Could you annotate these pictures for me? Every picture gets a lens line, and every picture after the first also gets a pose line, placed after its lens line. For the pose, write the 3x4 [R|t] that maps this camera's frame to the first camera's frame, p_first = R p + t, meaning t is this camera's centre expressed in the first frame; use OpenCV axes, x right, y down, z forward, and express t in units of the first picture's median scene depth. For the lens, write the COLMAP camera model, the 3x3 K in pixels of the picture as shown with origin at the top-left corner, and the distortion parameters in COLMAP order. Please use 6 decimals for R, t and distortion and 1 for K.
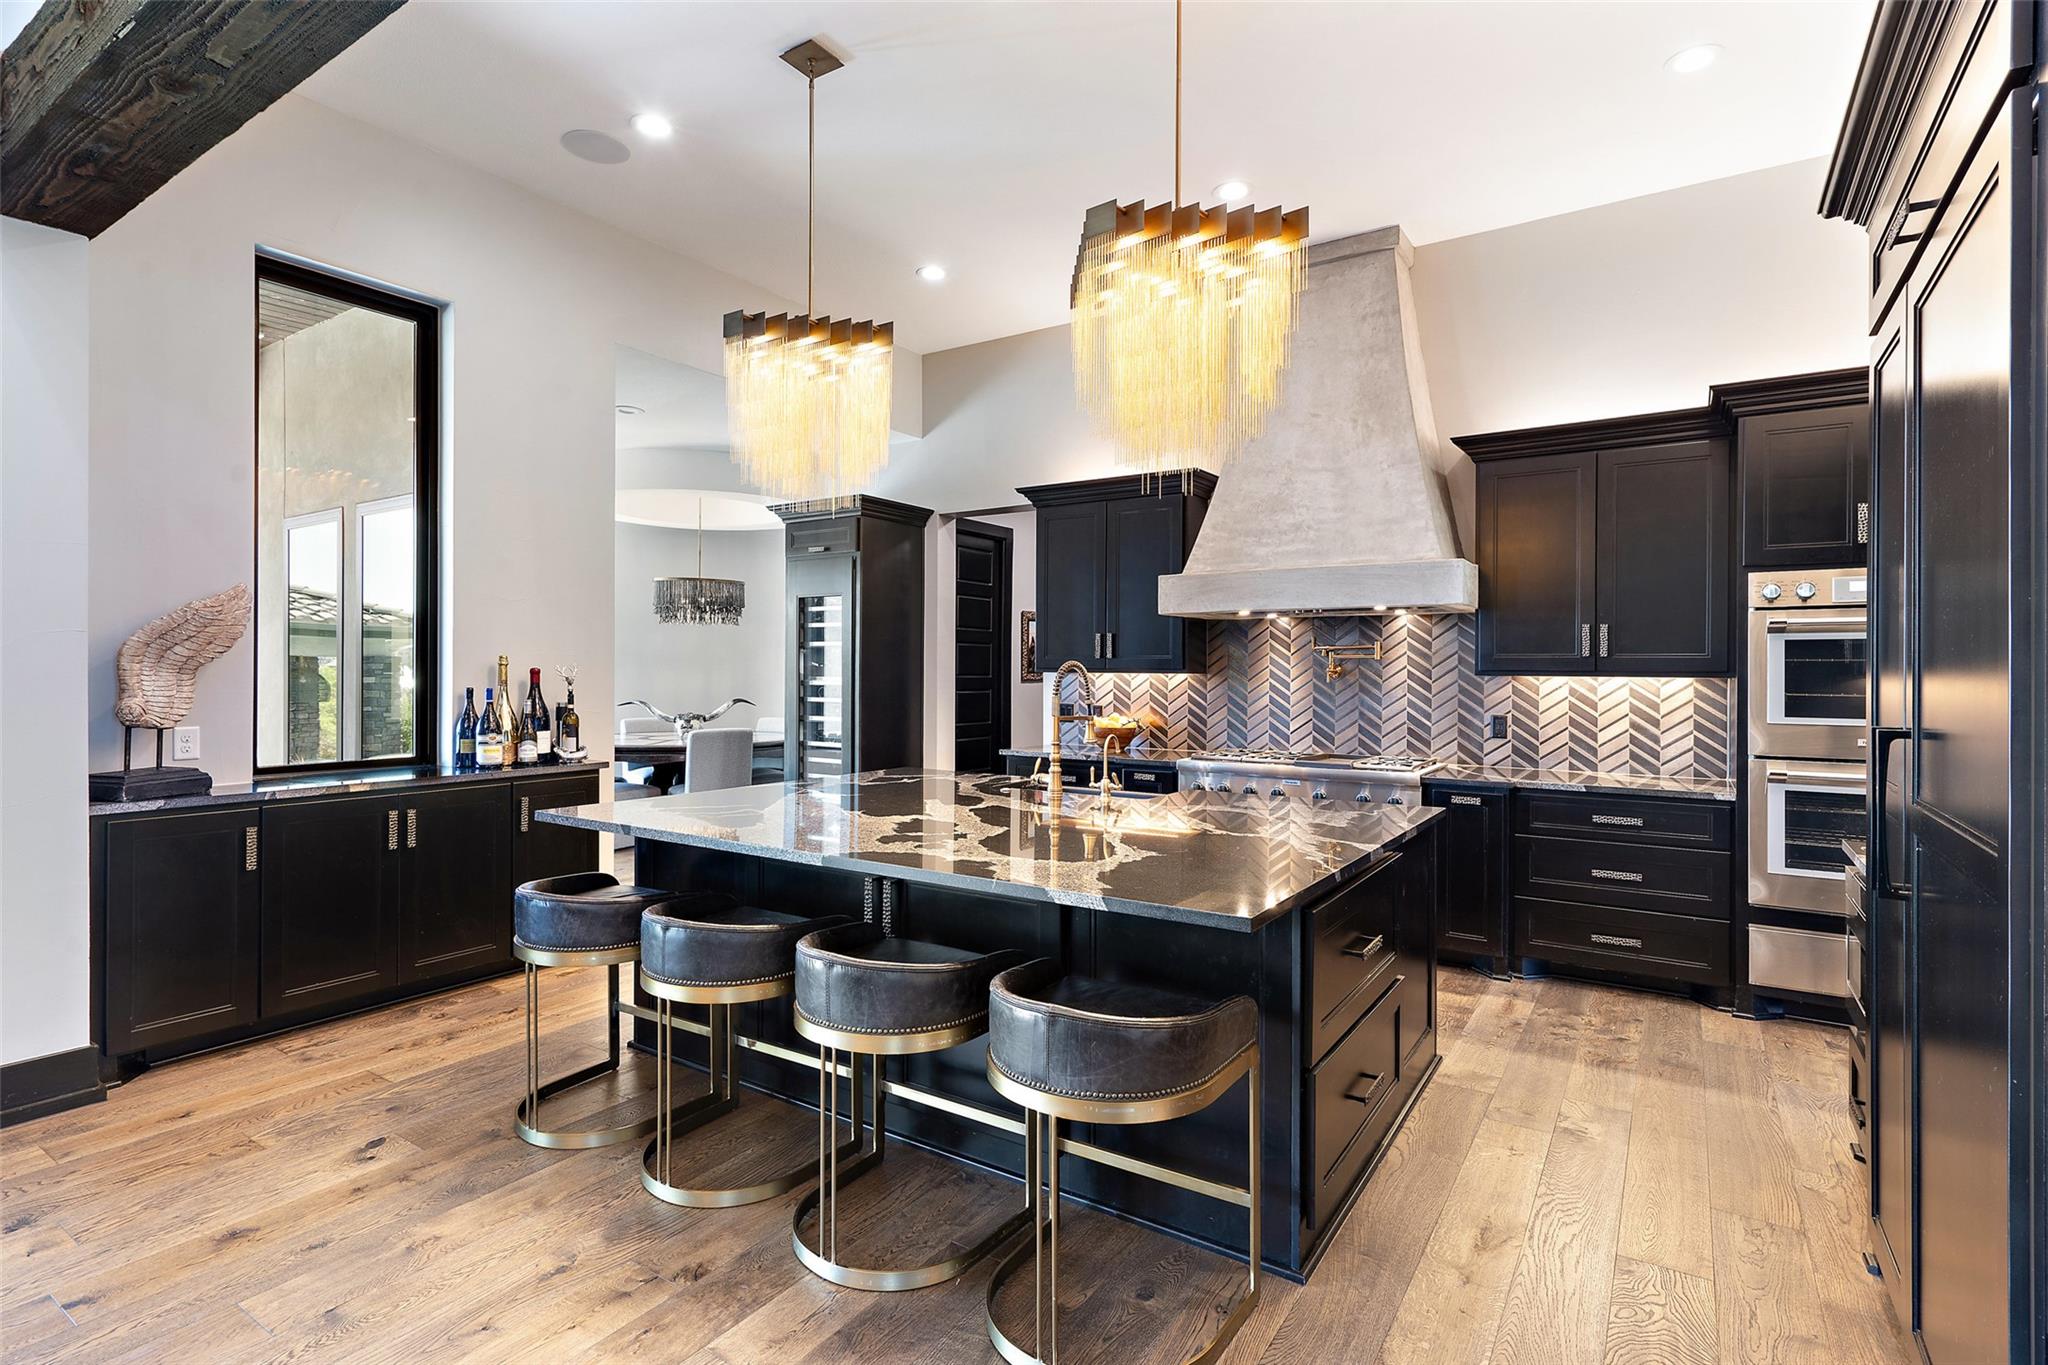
lens RADIAL K [[997.4, 0, 1021.3], [0, 997.4, 669.7], [0, 0, 1]] dist [-0.000124, -0.000112]
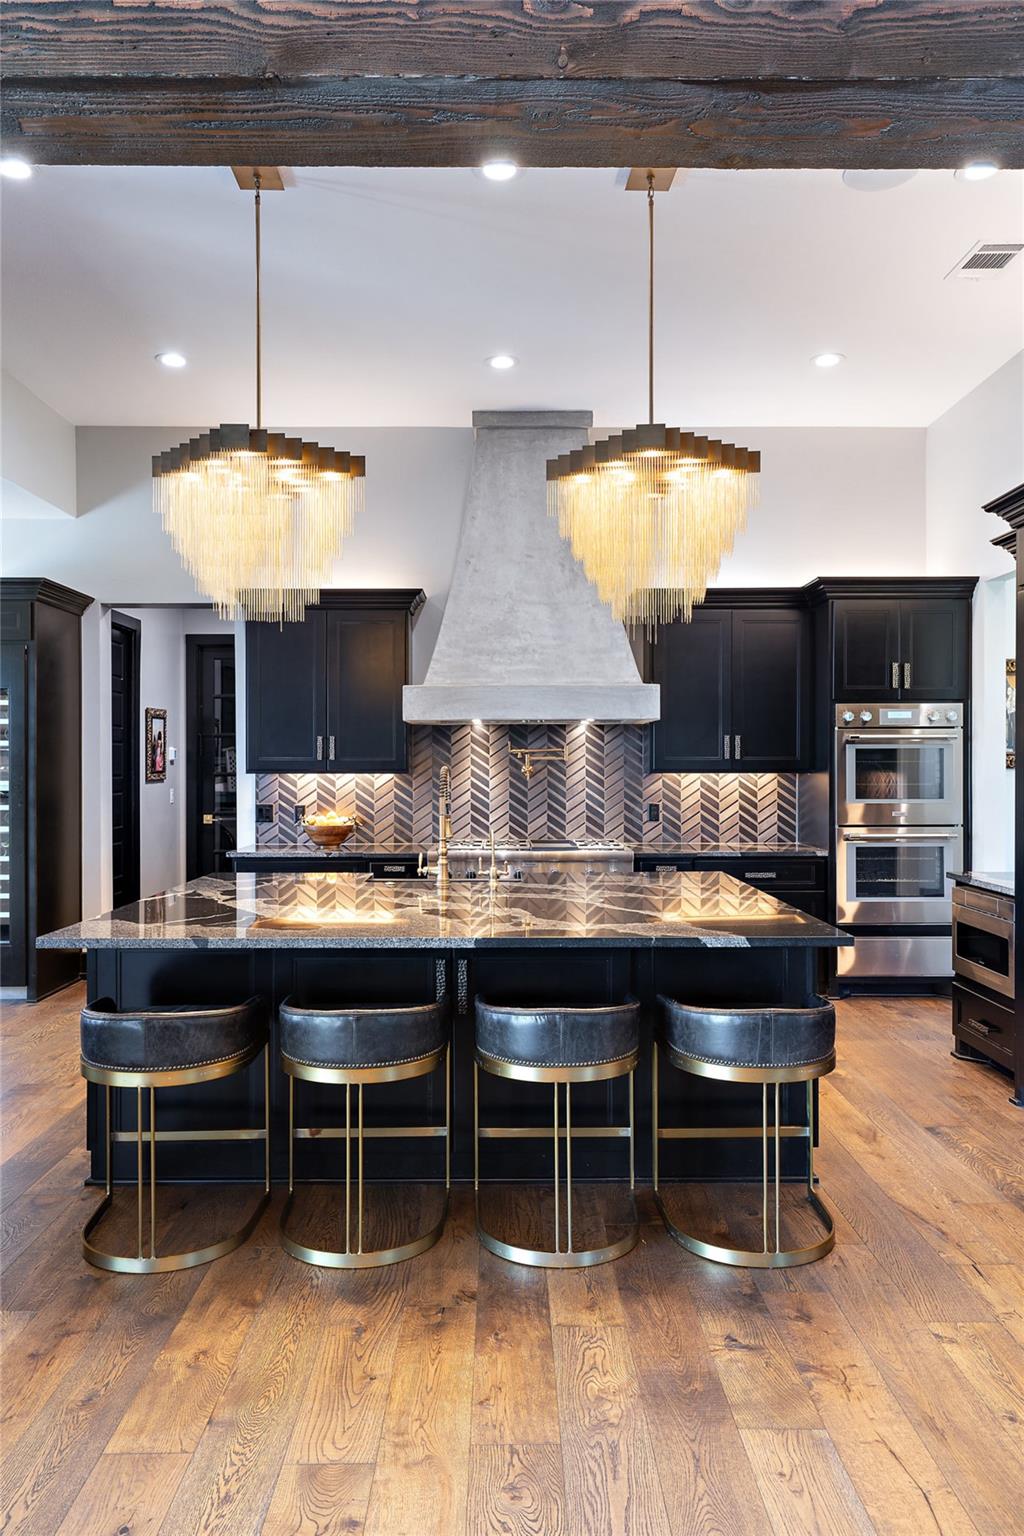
lens RADIAL K [[1039.9, 0, 512.1], [0, 1039.9, 770.2], [0, 0, 1]] dist [0.007964, 0.000645]
pose [[0.828648, -0.010664, 0.559669, -0.429554], [0.006205, 0.999932, 0.009866, -0.012054], [-0.559736, -0.004703, 0.828658, -0.019973]]
